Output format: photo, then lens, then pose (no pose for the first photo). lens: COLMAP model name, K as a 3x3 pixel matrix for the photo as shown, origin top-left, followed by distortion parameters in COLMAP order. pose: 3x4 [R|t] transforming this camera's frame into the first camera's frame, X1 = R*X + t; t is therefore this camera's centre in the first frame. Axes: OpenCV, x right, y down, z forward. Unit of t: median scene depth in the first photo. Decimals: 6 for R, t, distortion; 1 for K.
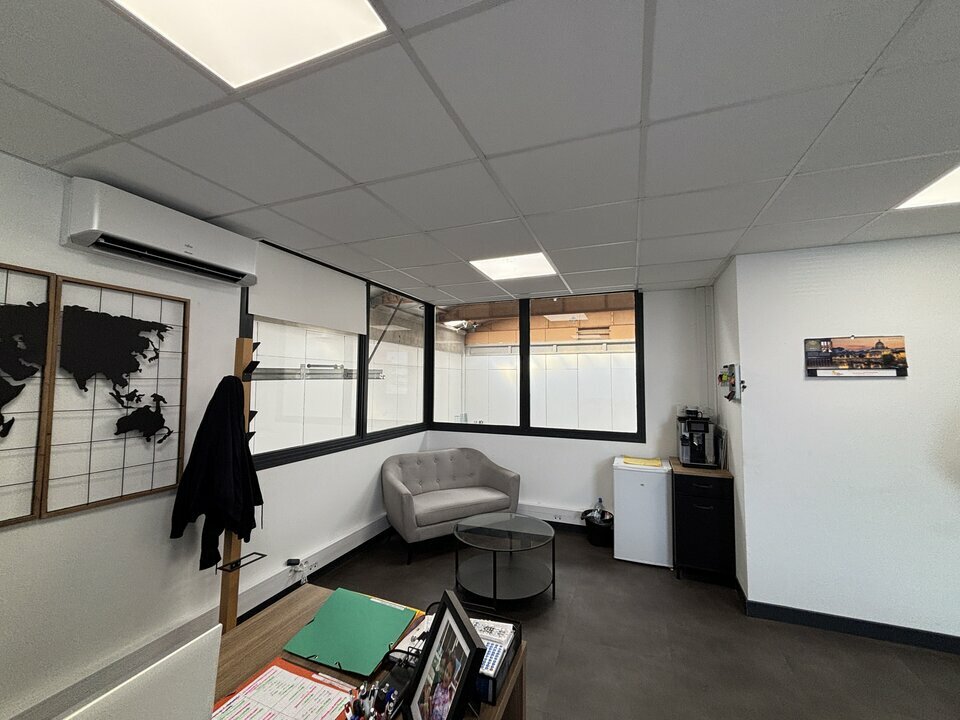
lens RADIAL K [[385.9, 0, 478.5], [0, 385.9, 358.9], [0, 0, 1]] dist [-0.001190, -0.000061]
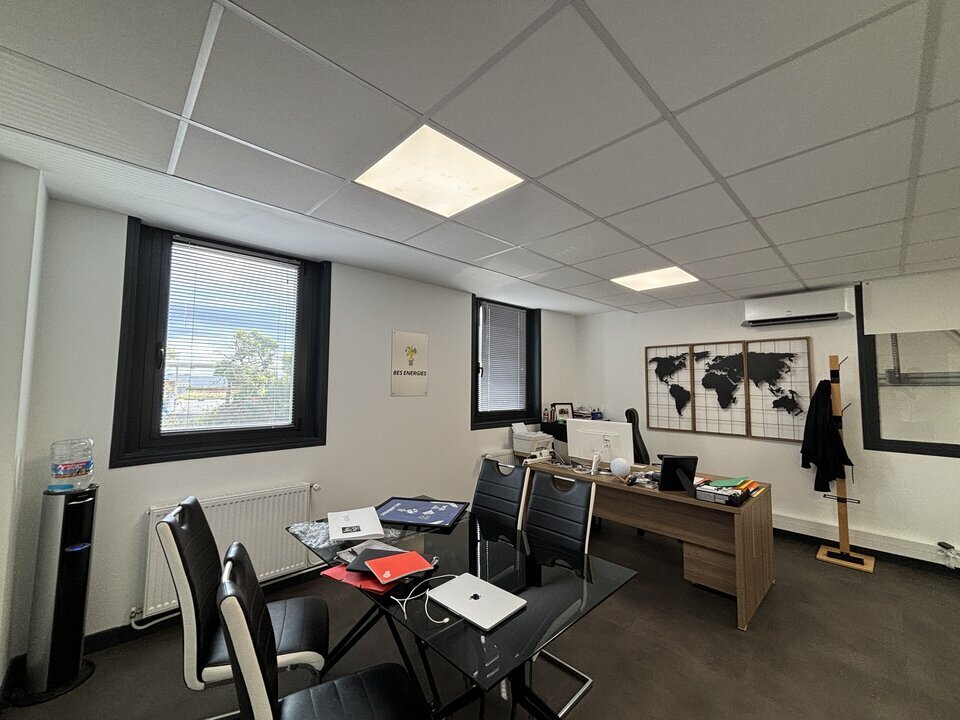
lens RADIAL K [[385.9, 0, 479.8], [0, 385.9, 358.8], [0, 0, 1]] dist [-0.001190, -0.000061]
pose [[-0.412461, -0.074715, -0.907906, 1.638004], [0.037104, 0.994426, -0.098692, 0.071326], [0.910219, -0.074394, -0.407390, 0.388262]]
